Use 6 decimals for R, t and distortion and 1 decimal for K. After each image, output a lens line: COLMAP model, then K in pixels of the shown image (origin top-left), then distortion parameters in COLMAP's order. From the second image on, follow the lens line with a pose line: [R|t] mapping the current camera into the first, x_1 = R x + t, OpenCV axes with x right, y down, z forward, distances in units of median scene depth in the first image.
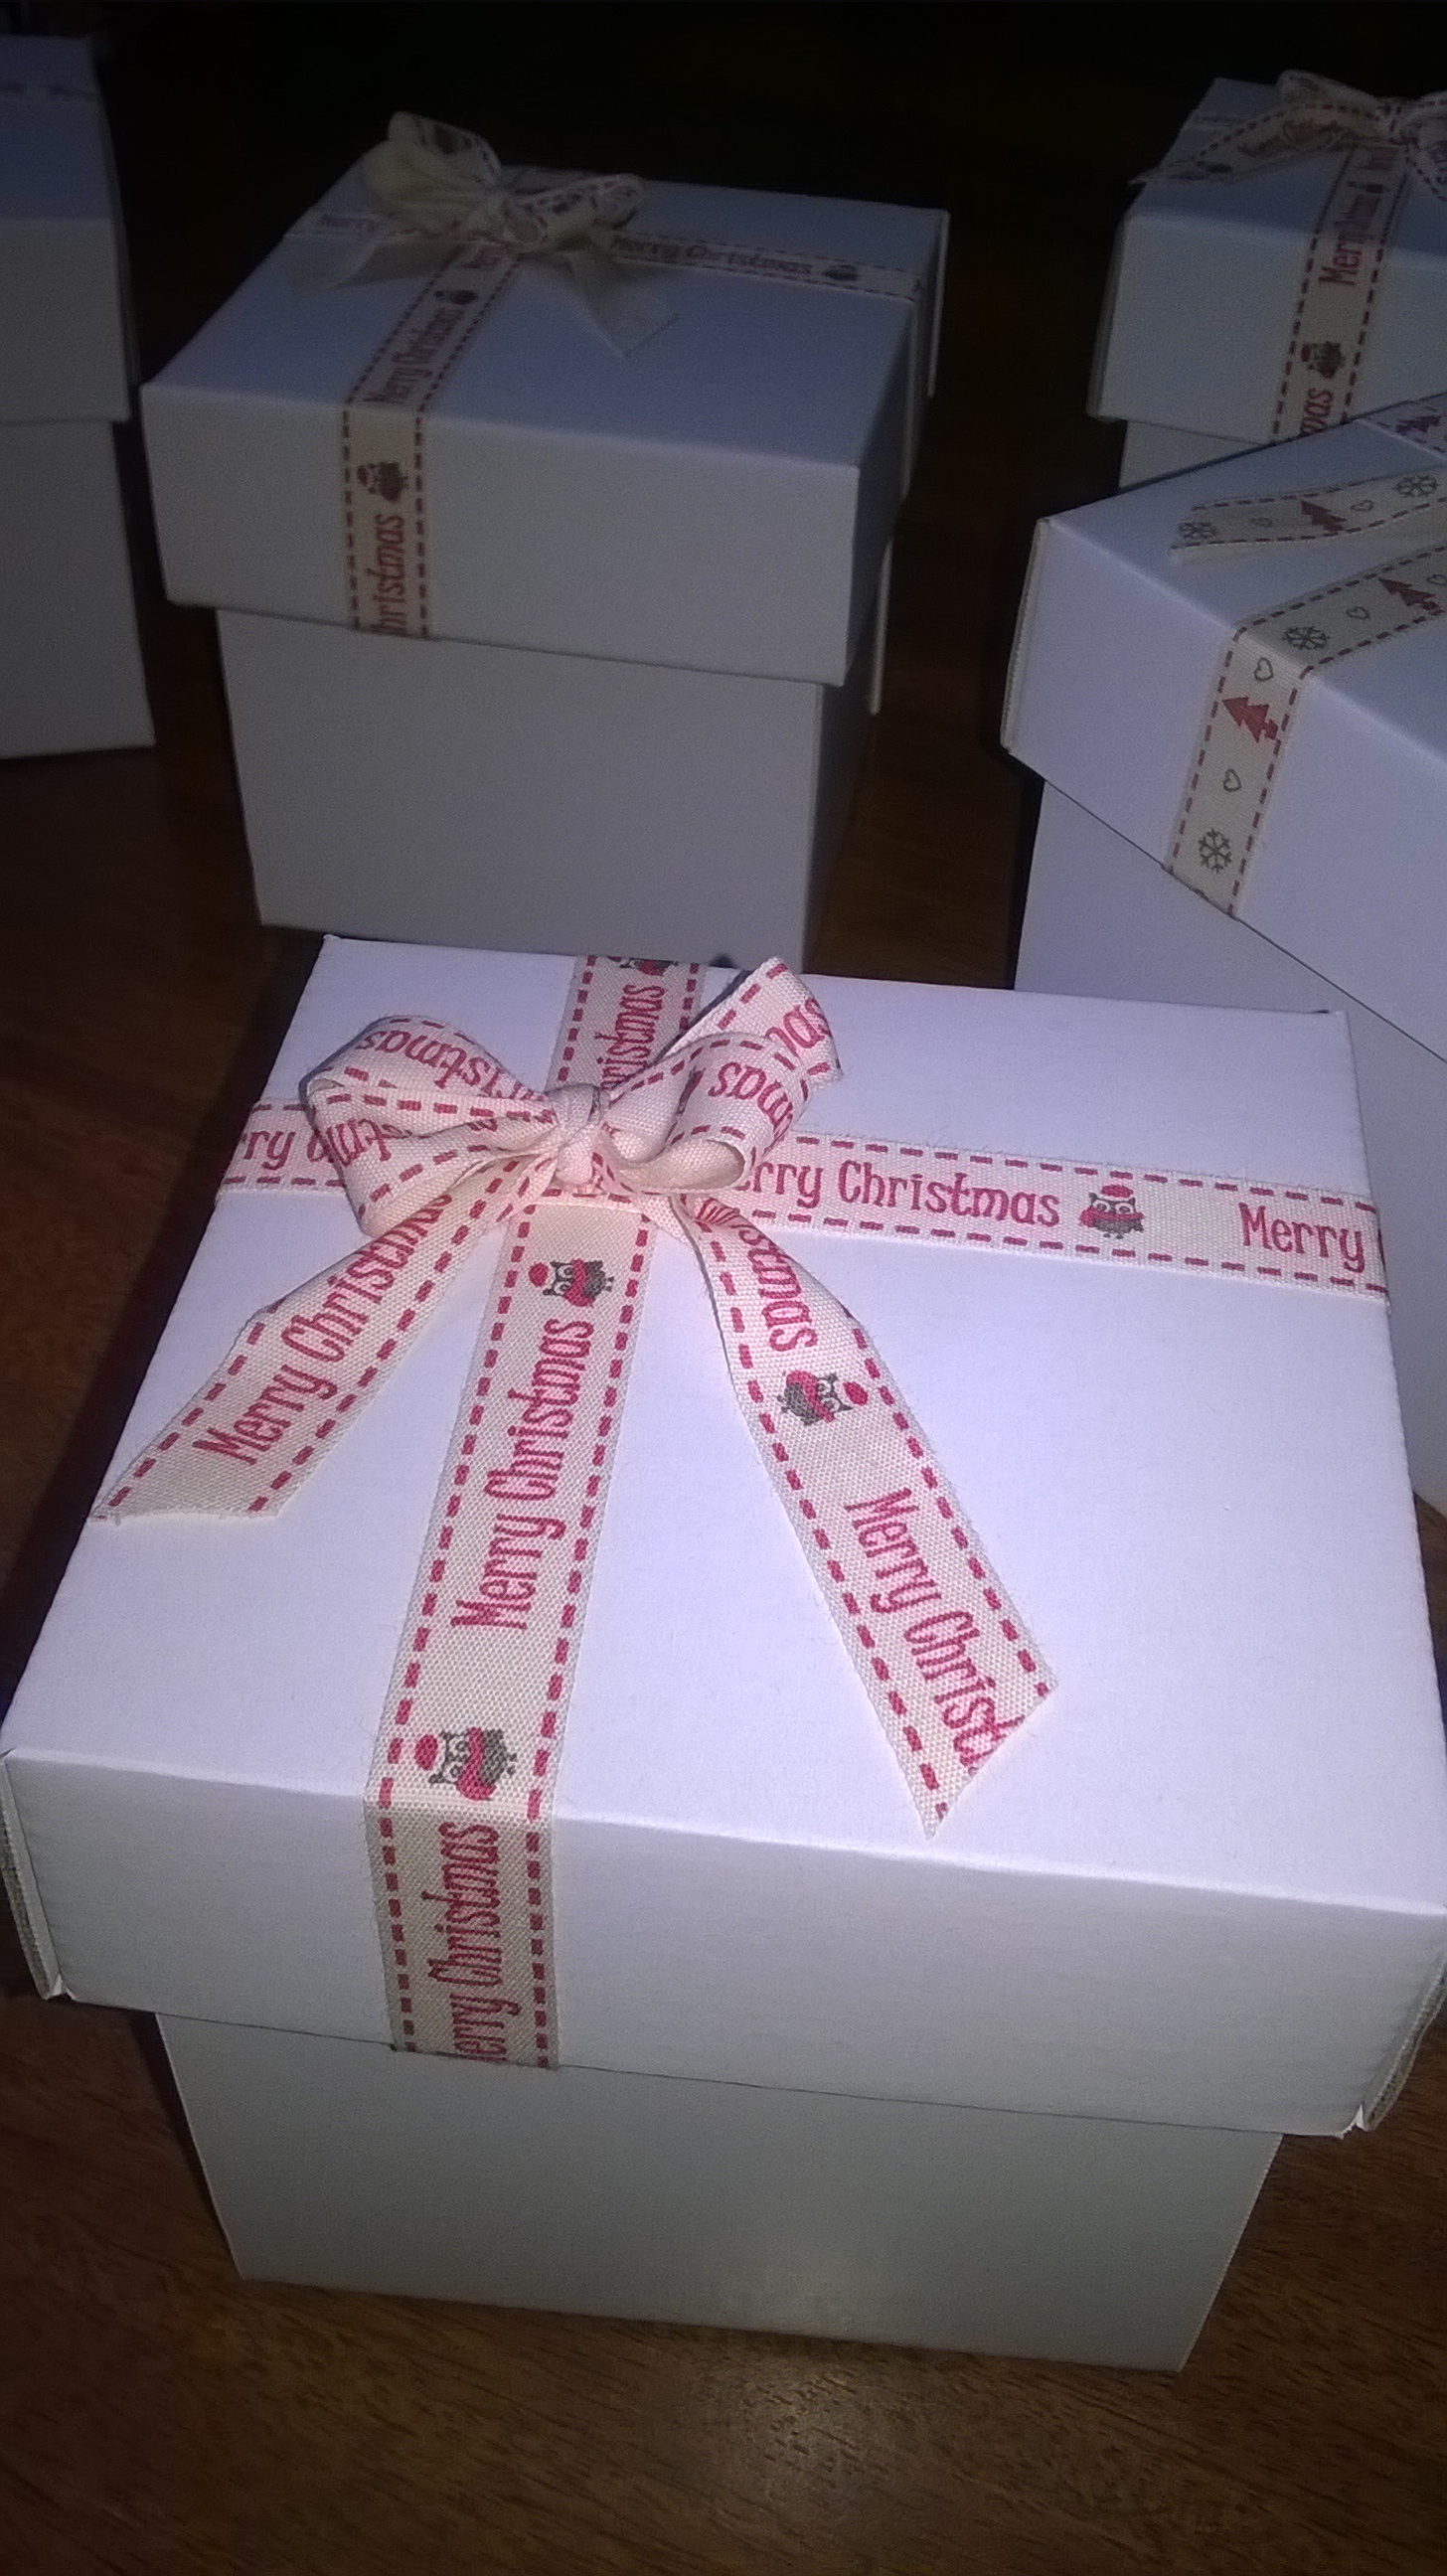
lens RADIAL K [[2364.0, 0, 723.5], [0, 2364.0, 1288.0], [0, 0, 1]] dist [0.061926, -0.267177]
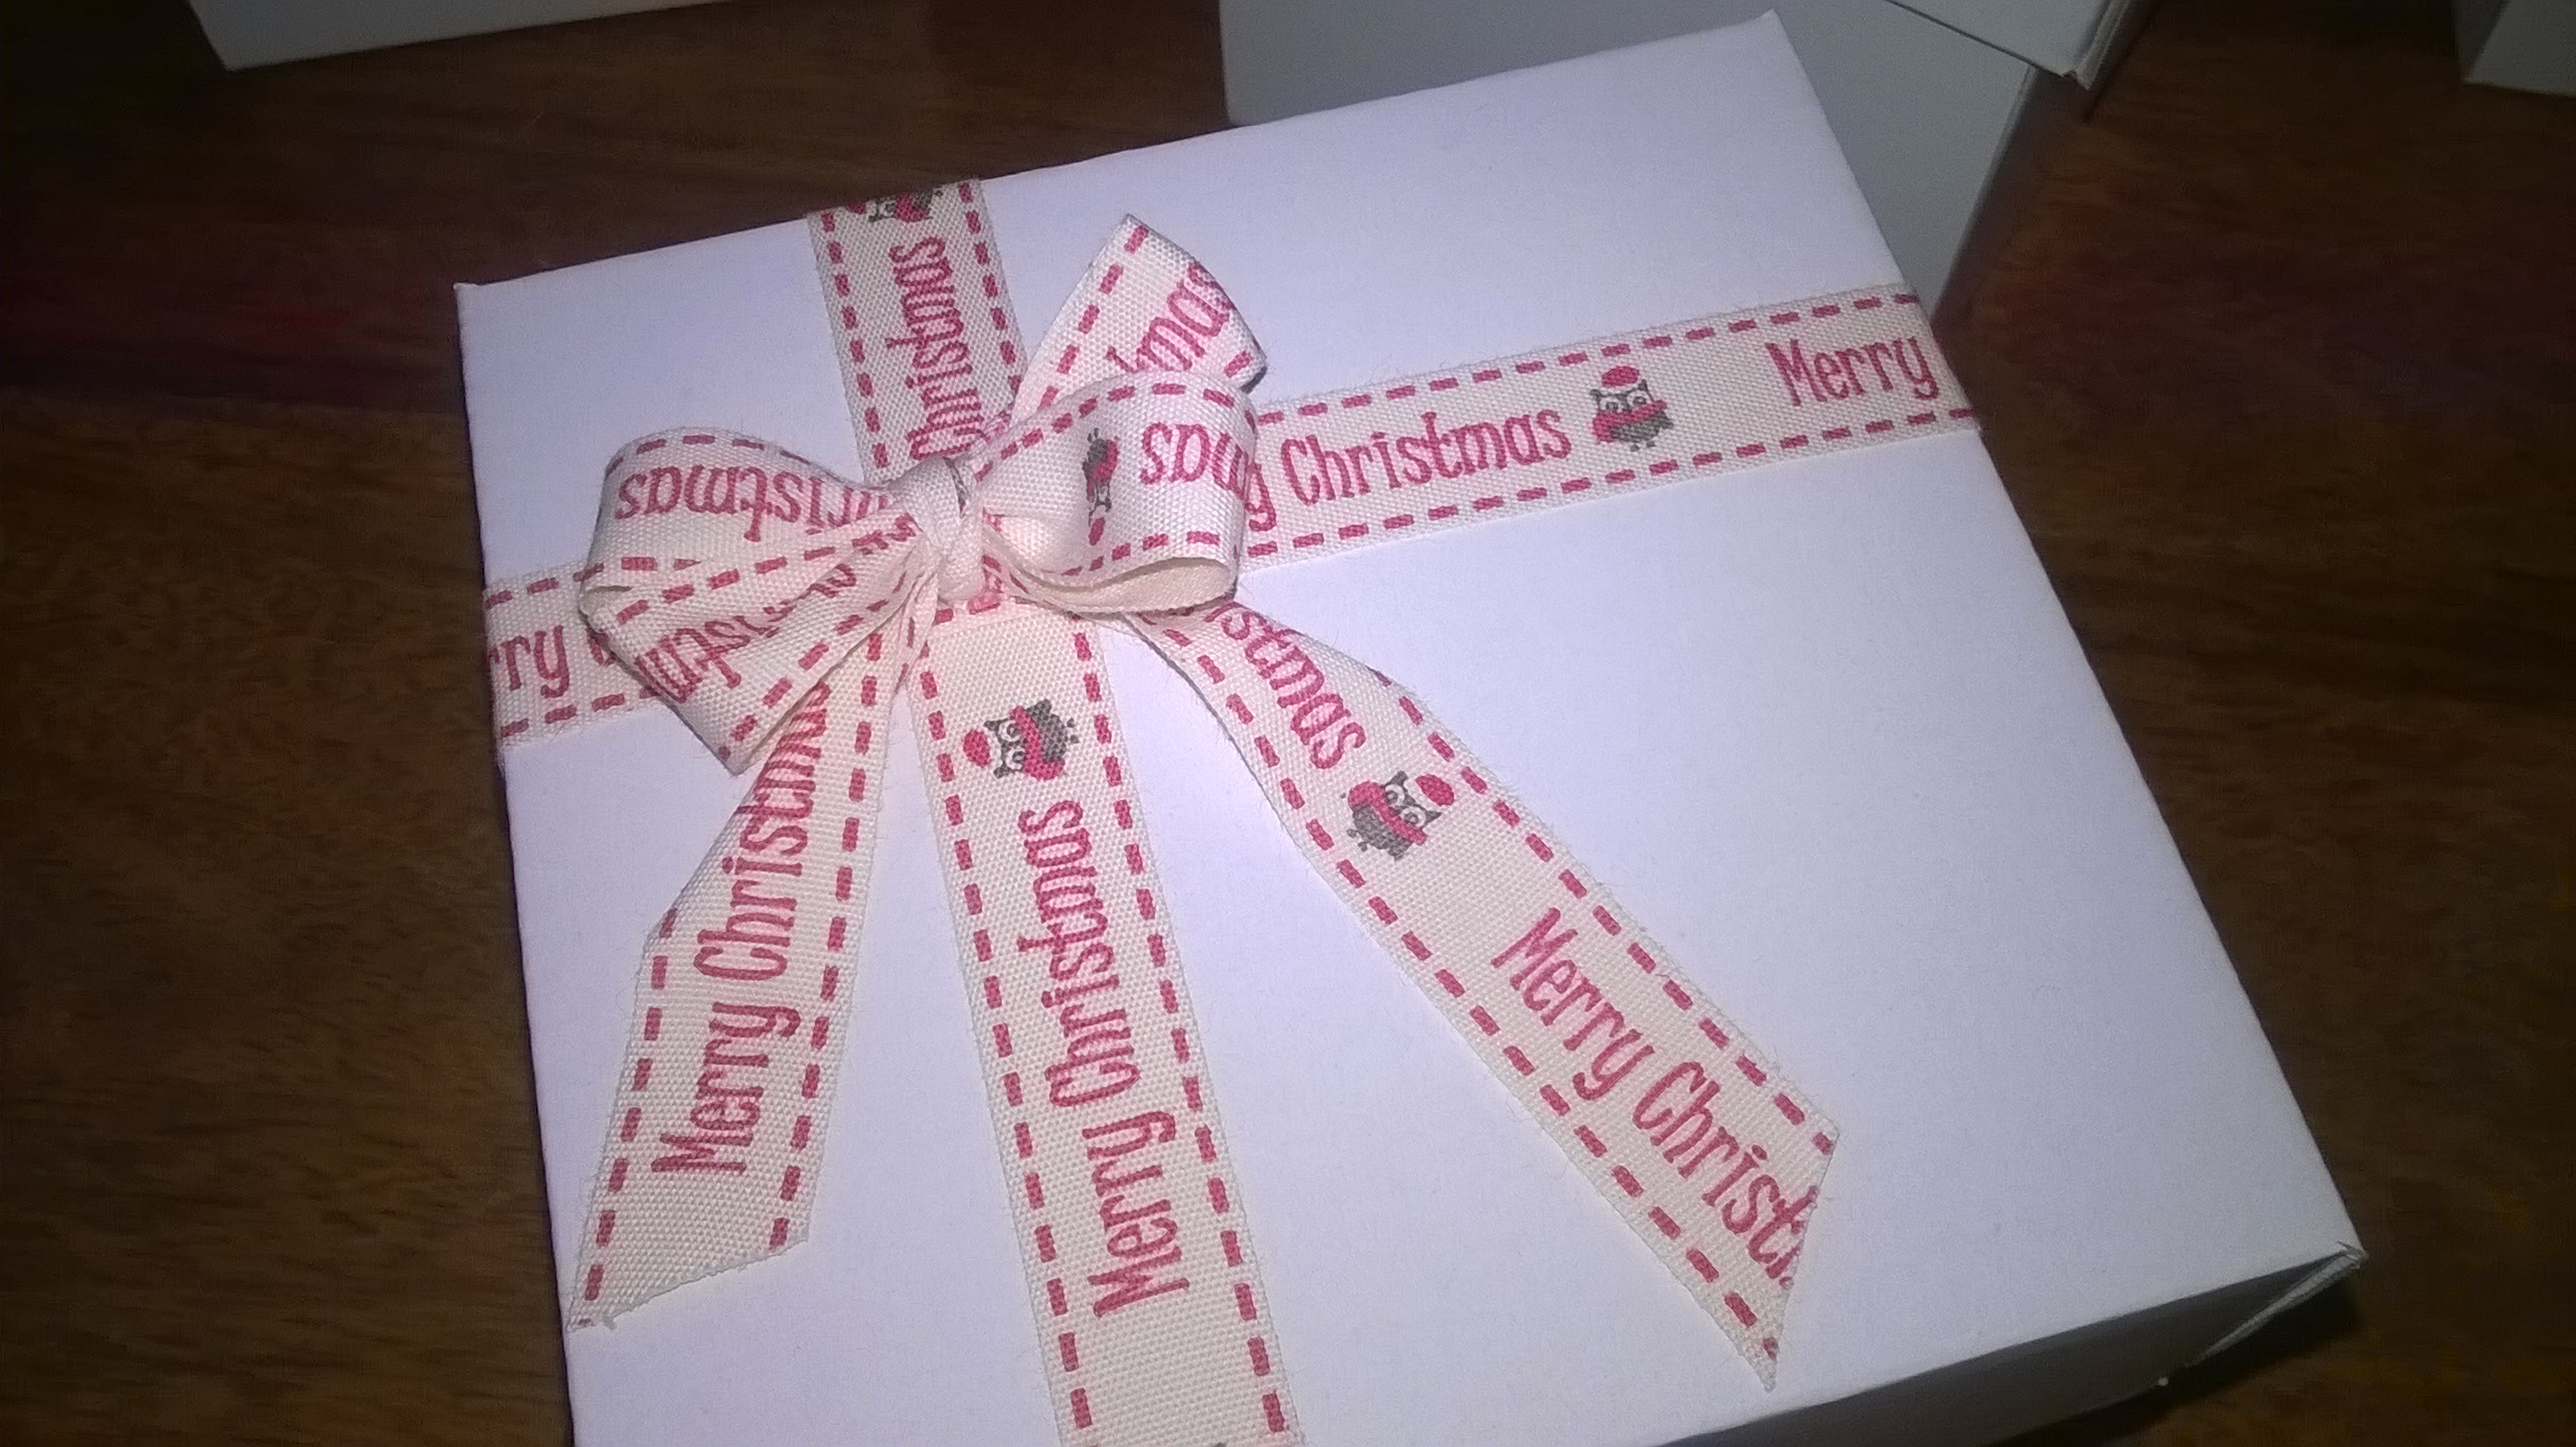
lens RADIAL K [[2364.0, 0, 1288.0], [0, 2364.0, 723.5], [0, 0, 1]] dist [0.061926, -0.267177]
pose [[0.935898, -0.325522, 0.134653, -0.086456], [0.268870, 0.907044, 0.324005, -0.236959], [-0.227607, -0.267032, 0.936424, 0.275994]]
